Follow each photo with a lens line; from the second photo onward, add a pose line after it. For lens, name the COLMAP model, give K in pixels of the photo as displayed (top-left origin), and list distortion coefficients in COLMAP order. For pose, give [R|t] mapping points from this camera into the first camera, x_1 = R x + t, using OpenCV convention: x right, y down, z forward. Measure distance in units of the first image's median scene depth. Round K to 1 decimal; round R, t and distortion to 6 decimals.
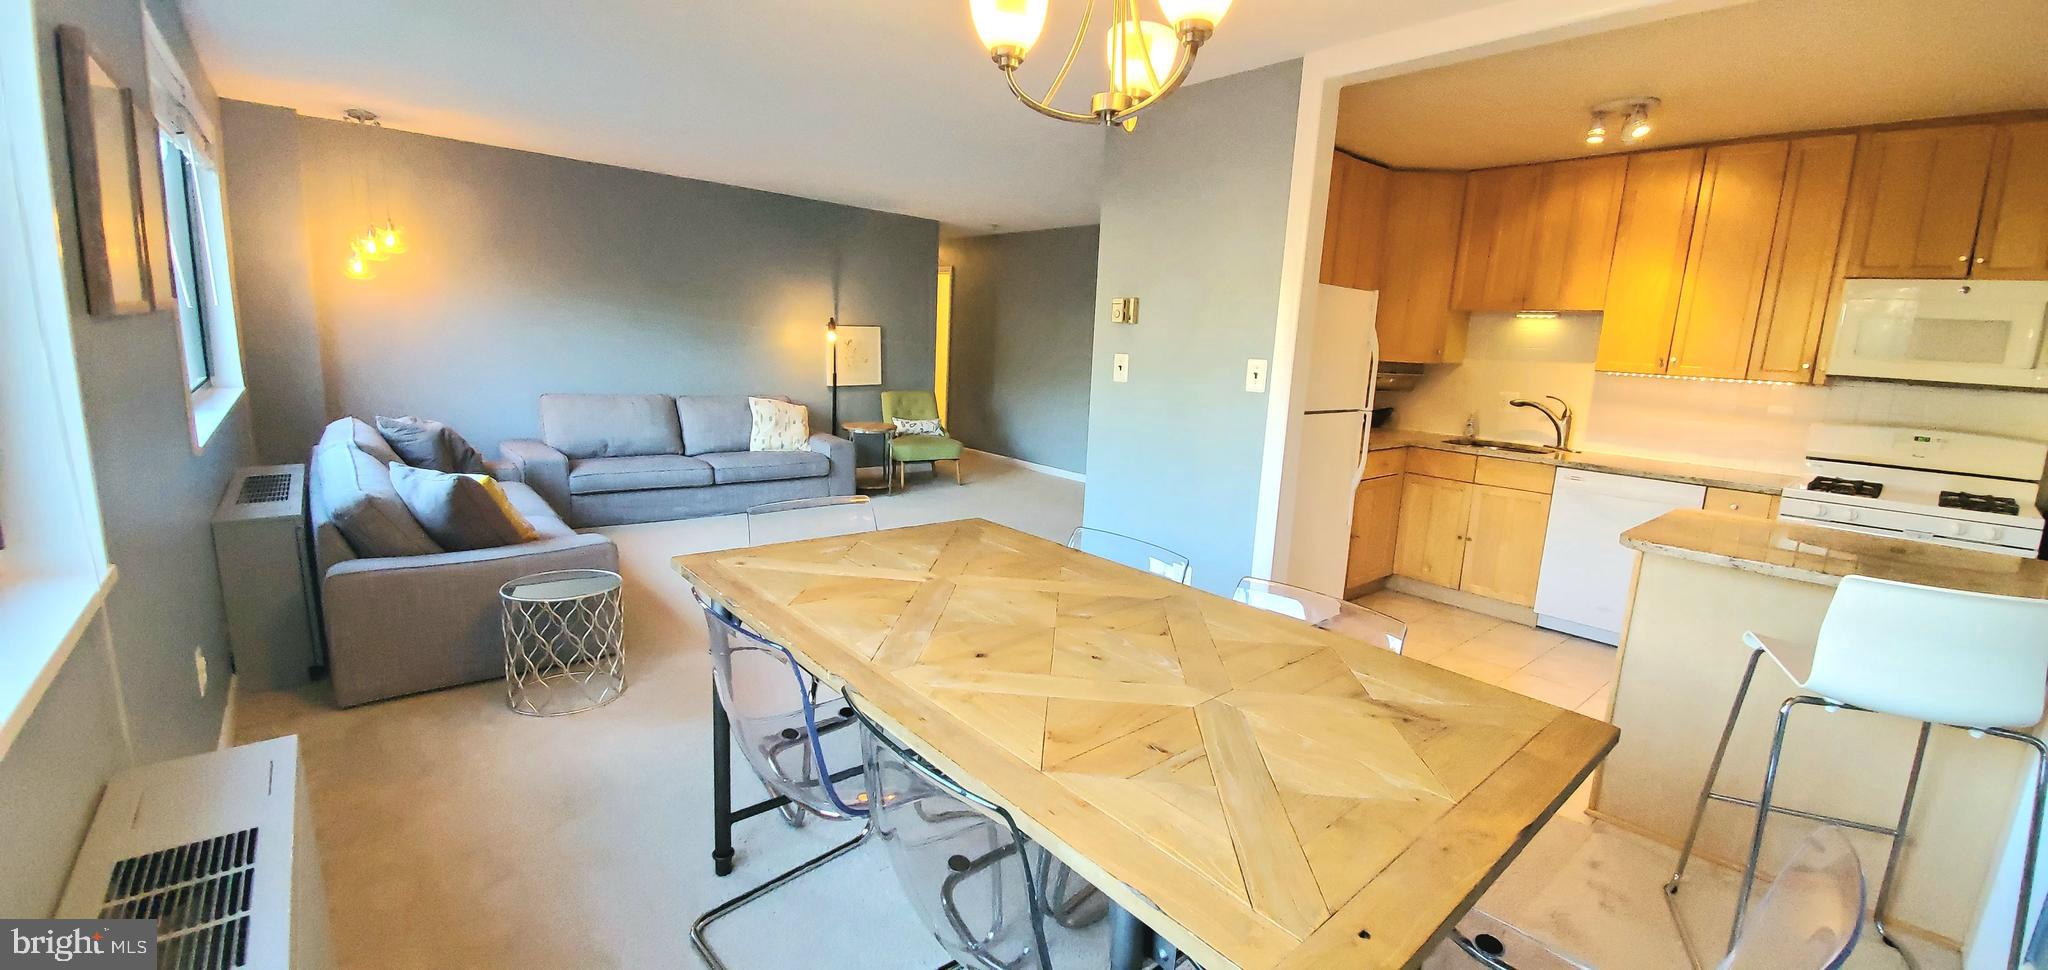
lens RADIAL K [[801.0, 0, 1024.0], [0, 801.0, 485.0], [0, 0, 1]] dist [-0.000257, -0.012512]
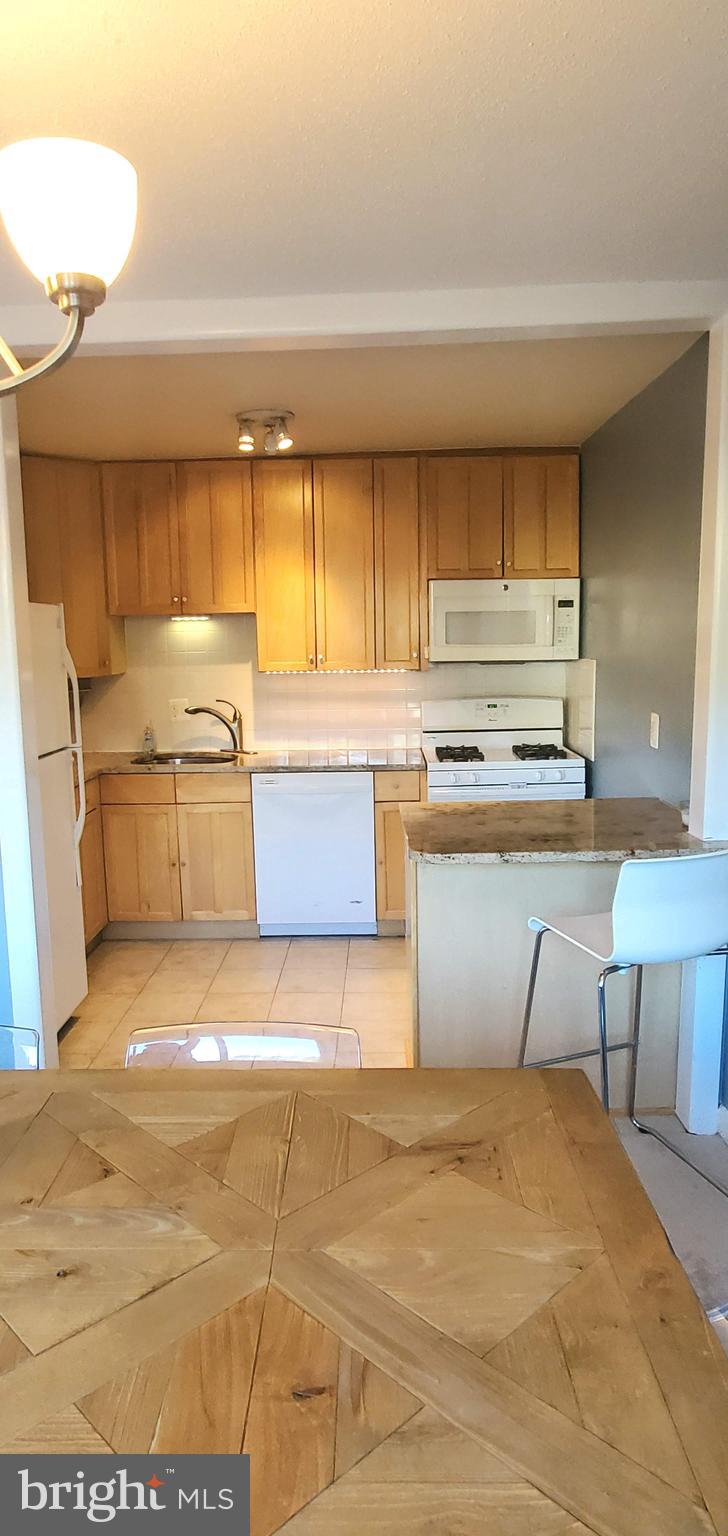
lens RADIAL K [[945.9, 0, 364.0], [0, 945.9, 768.0], [0, 0, 1]] dist [-0.000230, 0.000483]
pose [[0.673159, -0.155896, 0.722878, -0.085797], [0.182272, 0.982346, 0.042118, -0.059688], [-0.716682, 0.103408, 0.689691, 0.115744]]
